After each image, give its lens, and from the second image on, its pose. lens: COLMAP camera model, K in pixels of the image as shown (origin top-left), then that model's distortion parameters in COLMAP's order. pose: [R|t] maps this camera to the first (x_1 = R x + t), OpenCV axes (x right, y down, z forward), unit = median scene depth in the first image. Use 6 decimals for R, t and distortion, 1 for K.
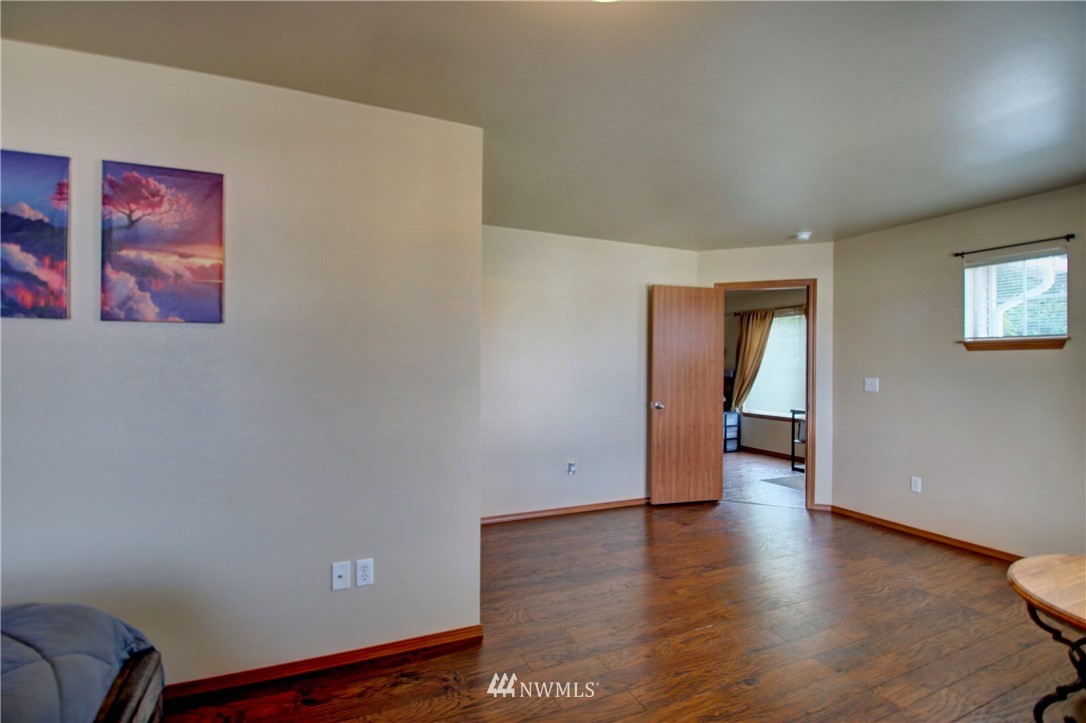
lens RADIAL K [[509.3, 0, 541.9], [0, 509.3, 363.1], [0, 0, 1]] dist [-0.001214, -0.014897]
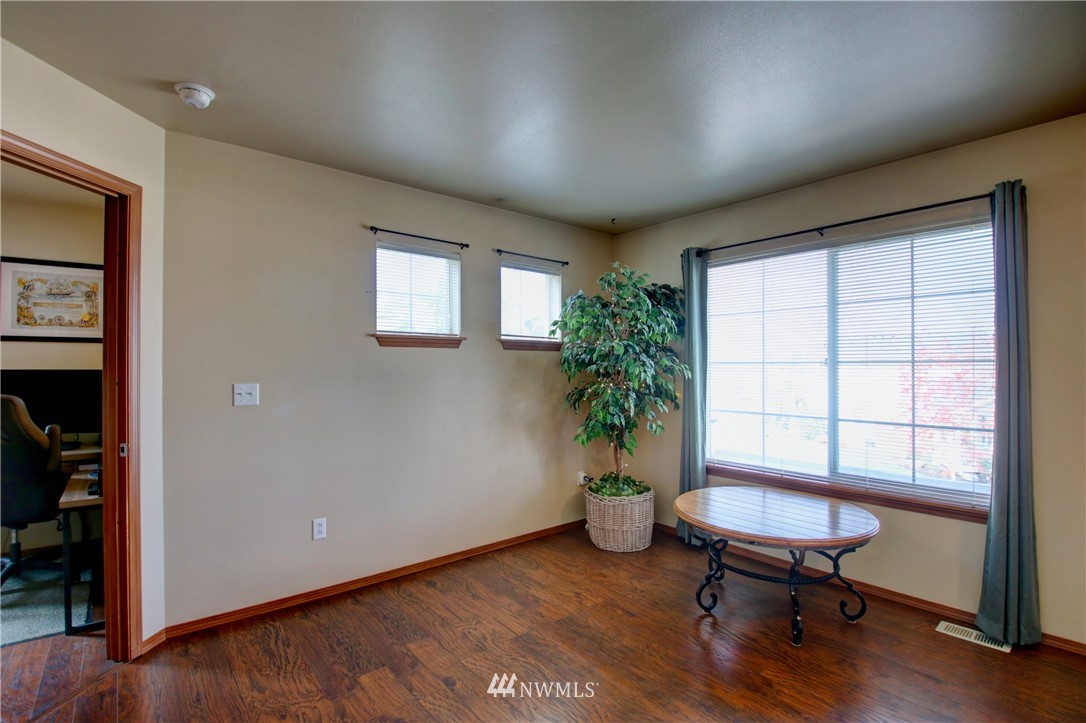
lens RADIAL K [[509.3, 0, 537.1], [0, 509.3, 364.2], [0, 0, 1]] dist [-0.001214, -0.014897]
pose [[-0.270994, 0.013956, 0.962480, -0.044449], [0.001206, 0.999899, -0.014159, 0.018626], [-0.962580, -0.002676, -0.270983, 0.978591]]
